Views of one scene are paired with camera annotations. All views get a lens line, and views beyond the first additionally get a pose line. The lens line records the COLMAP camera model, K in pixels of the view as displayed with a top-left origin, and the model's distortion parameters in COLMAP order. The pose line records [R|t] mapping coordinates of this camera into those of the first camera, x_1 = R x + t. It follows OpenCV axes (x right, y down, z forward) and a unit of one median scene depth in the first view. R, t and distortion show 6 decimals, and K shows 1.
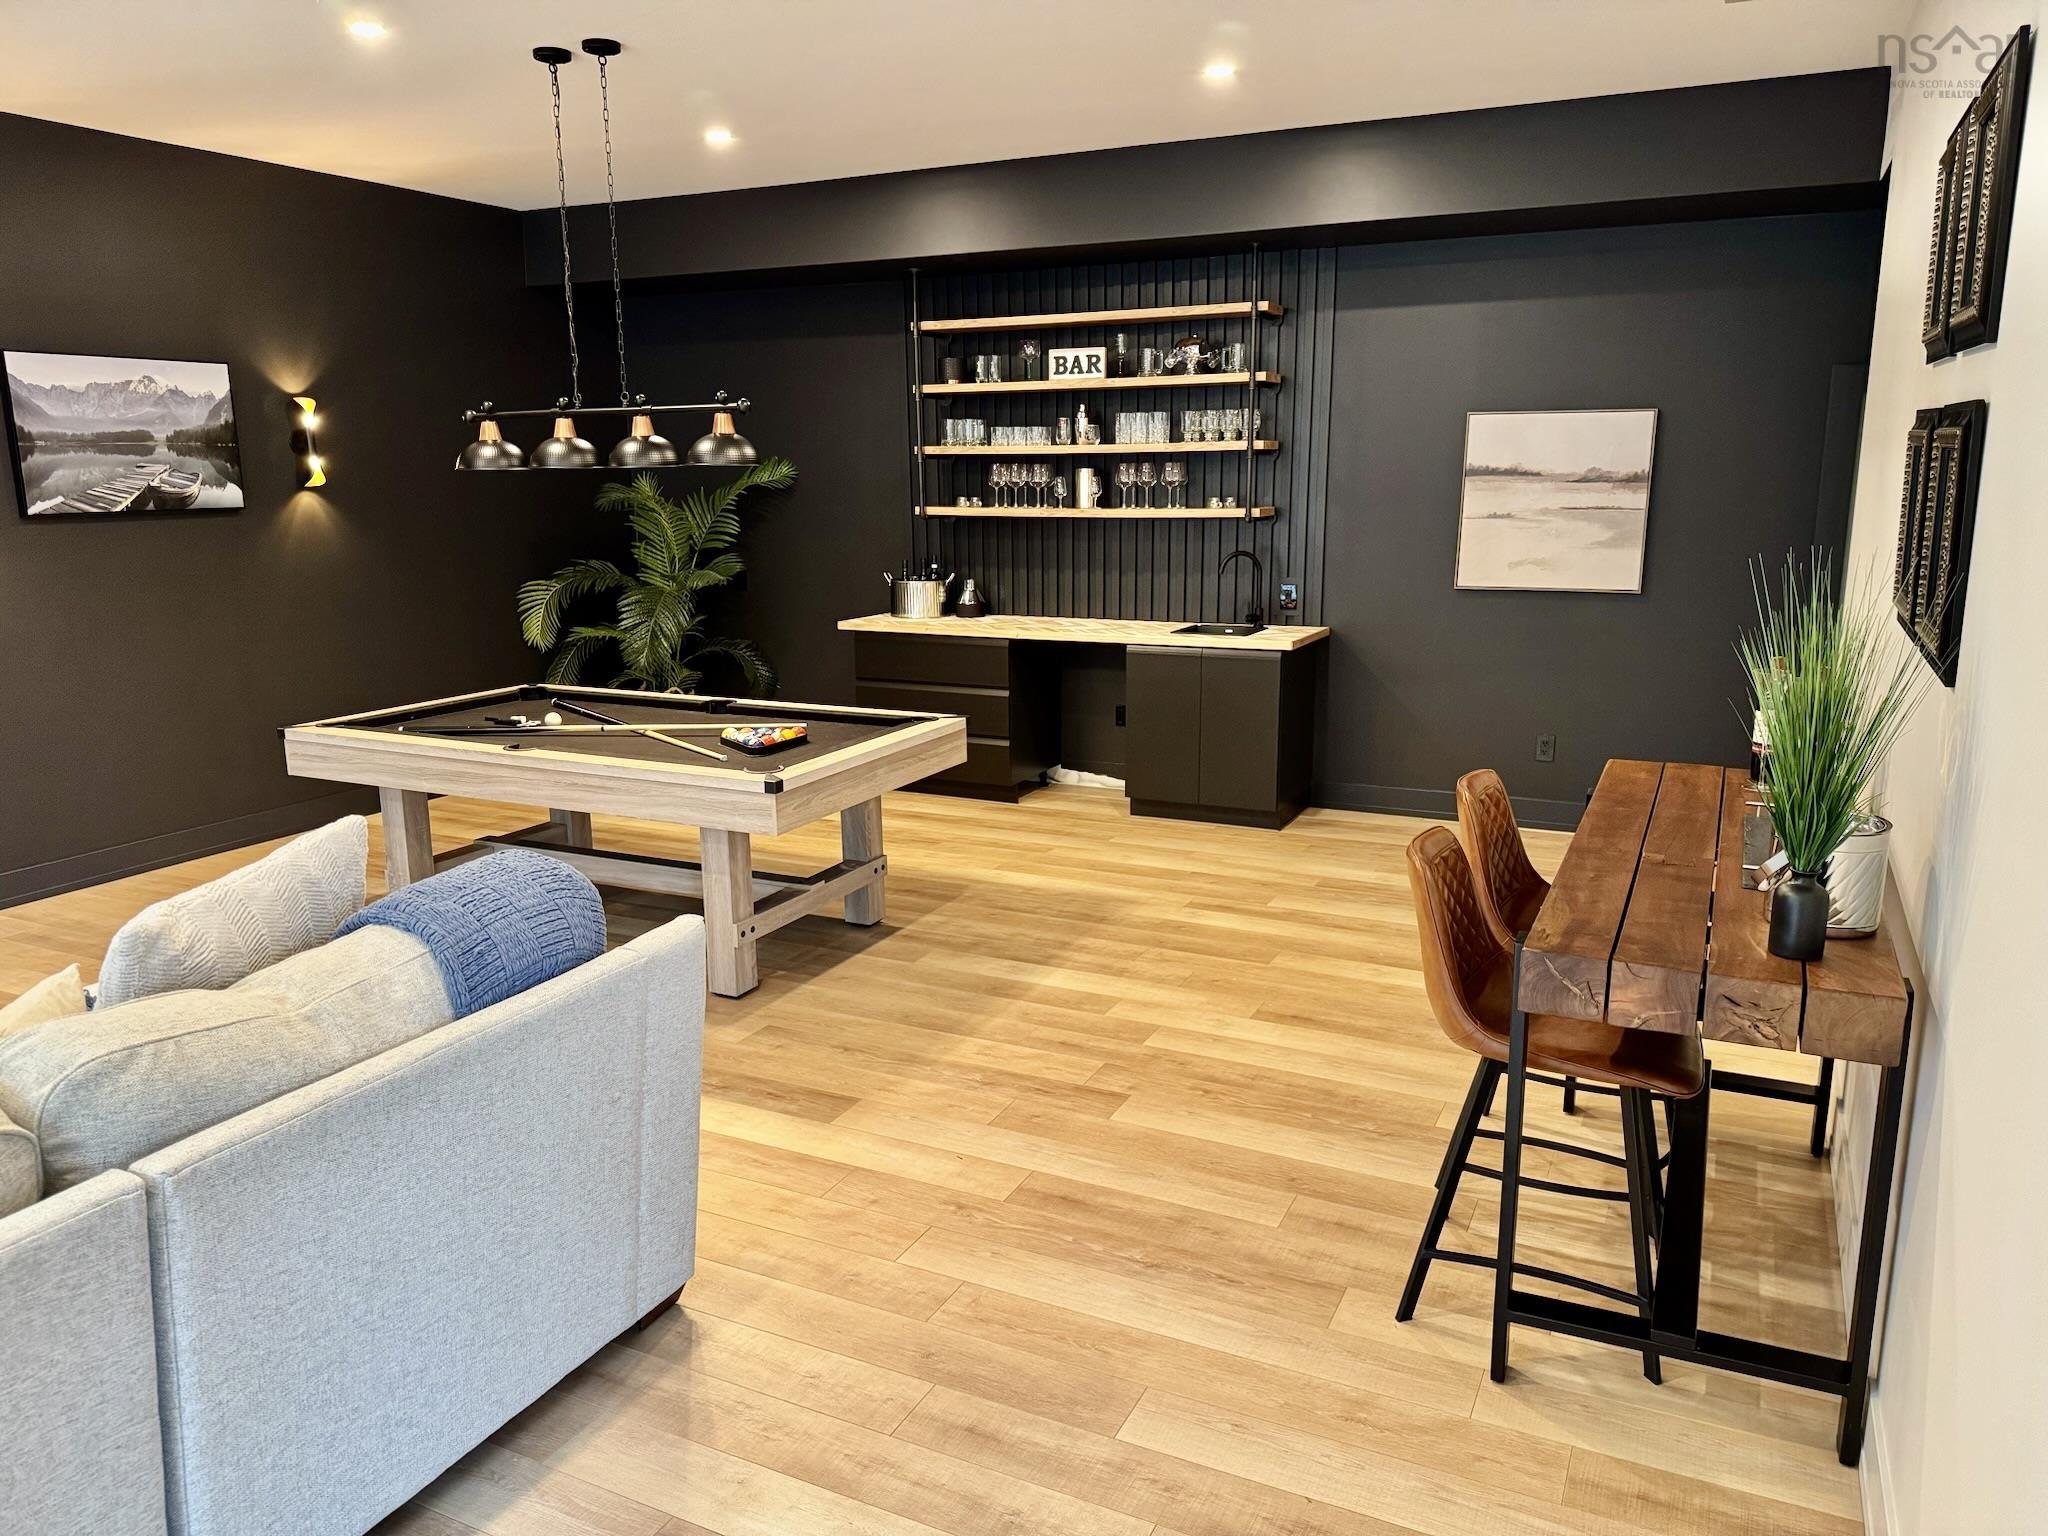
lens RADIAL K [[1428.6, 0, 1024.0], [0, 1428.6, 768.0], [0, 0, 1]] dist [0.172267, -0.001035]
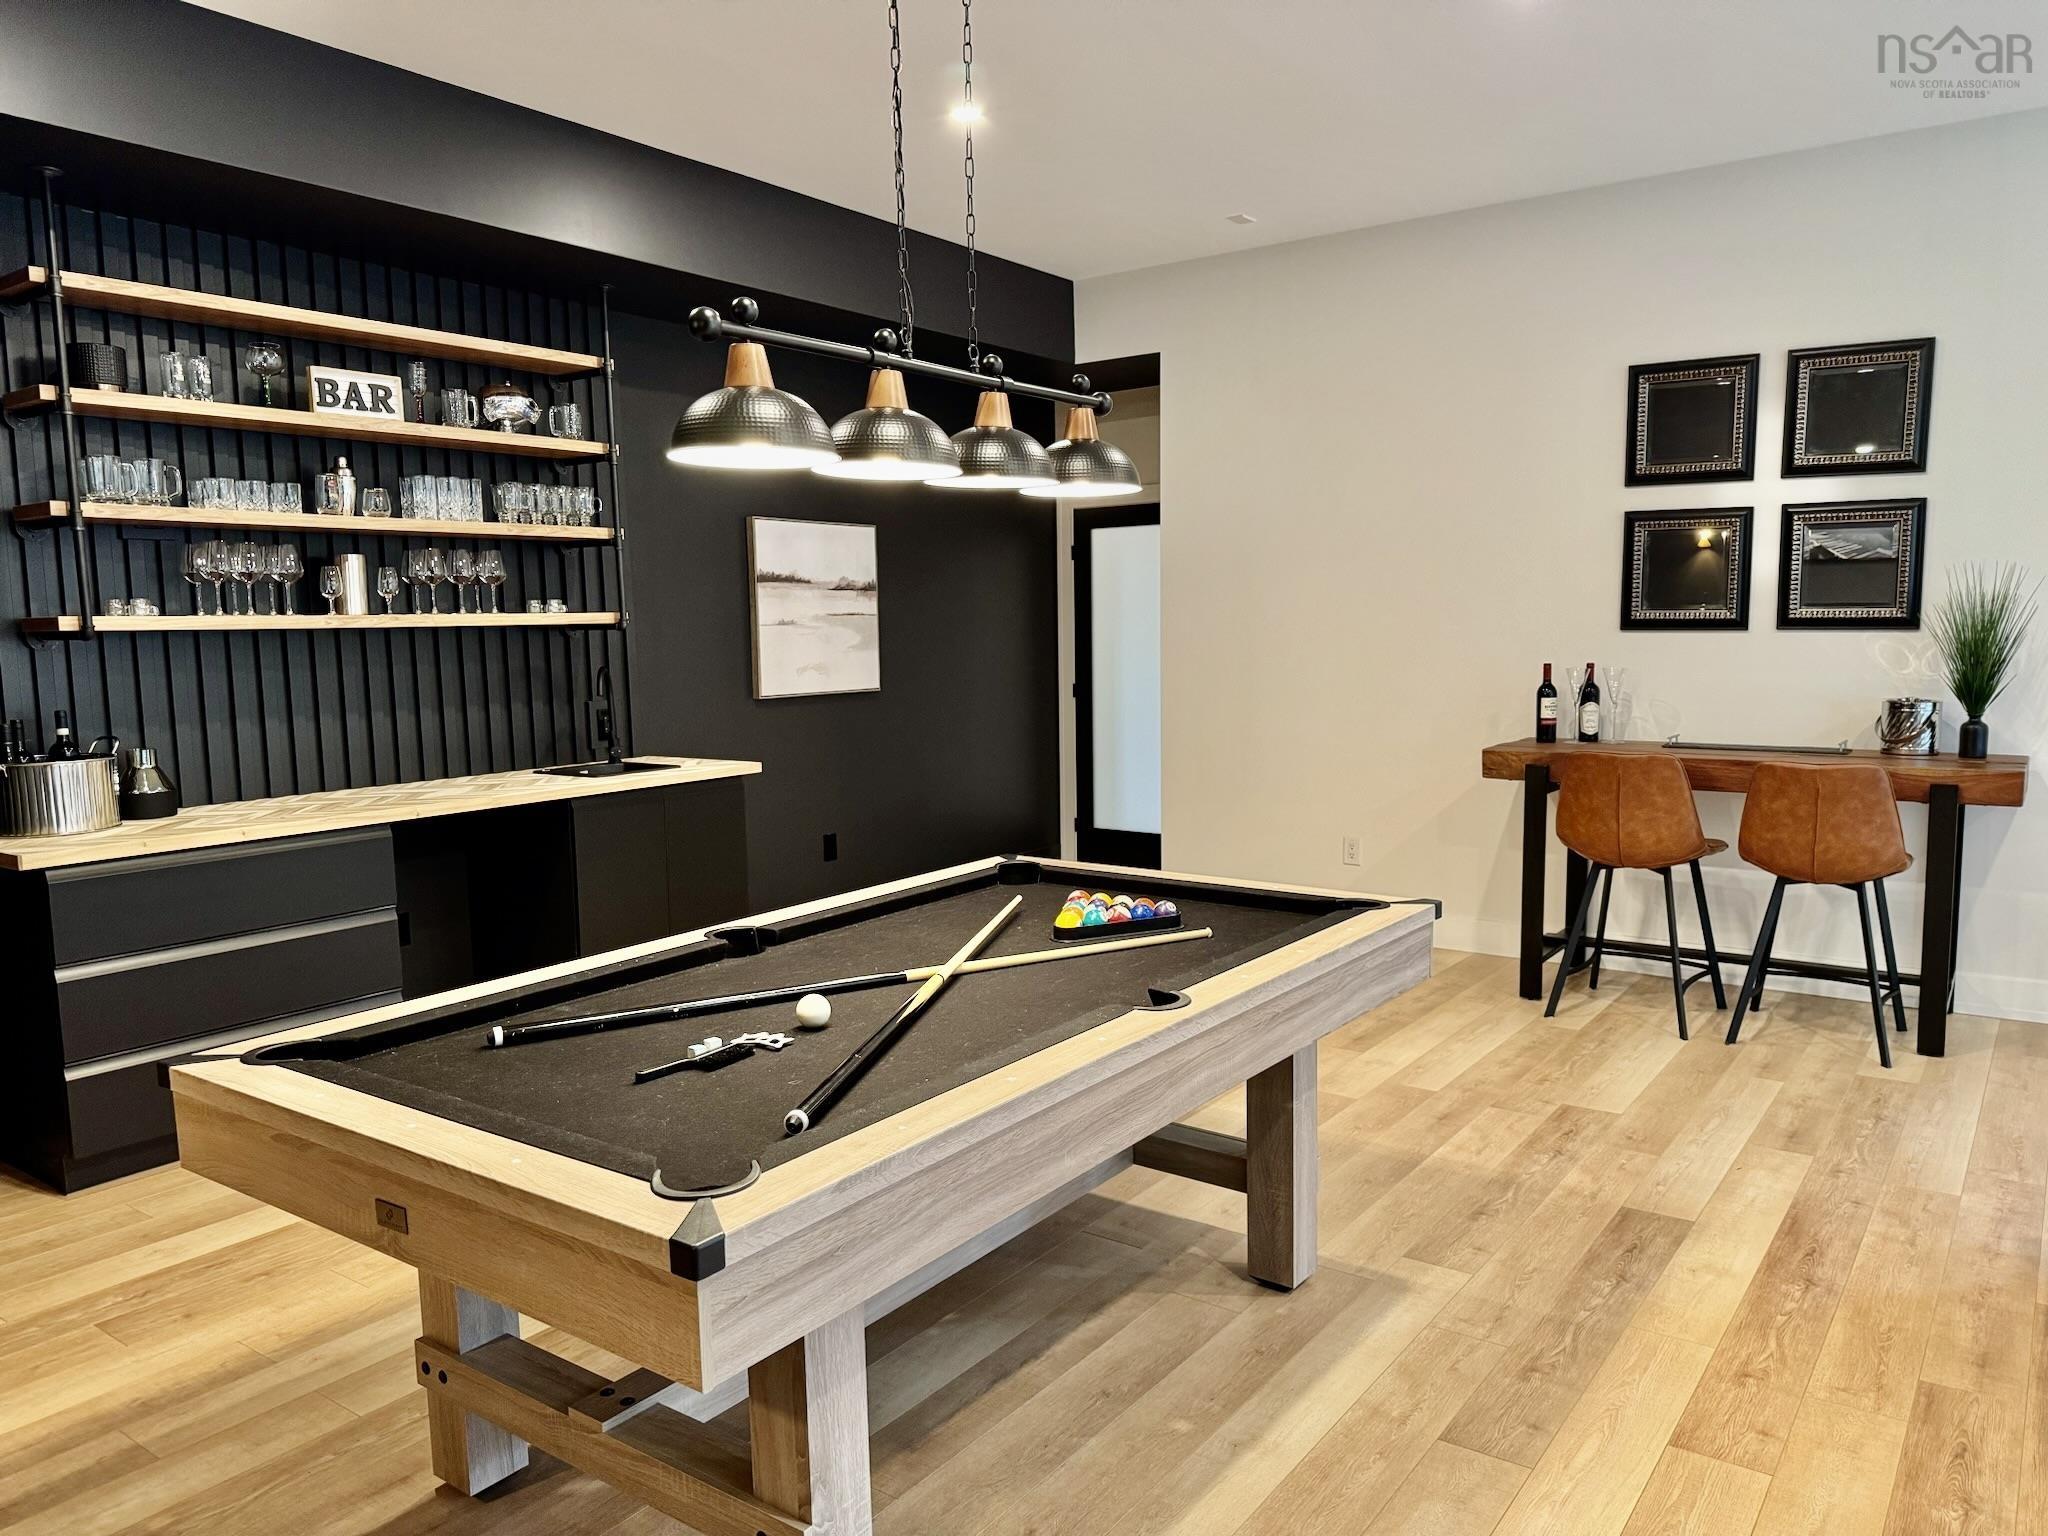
lens RADIAL K [[1456.9, 0, 1024.0], [0, 1456.9, 768.0], [0, 0, 1]] dist [0.009713, -0.003705]
pose [[0.172520, -0.093957, 0.980515, -0.563921], [0.222159, 0.973503, 0.054197, -0.086791], [-0.959626, 0.208480, 0.188823, 0.626927]]
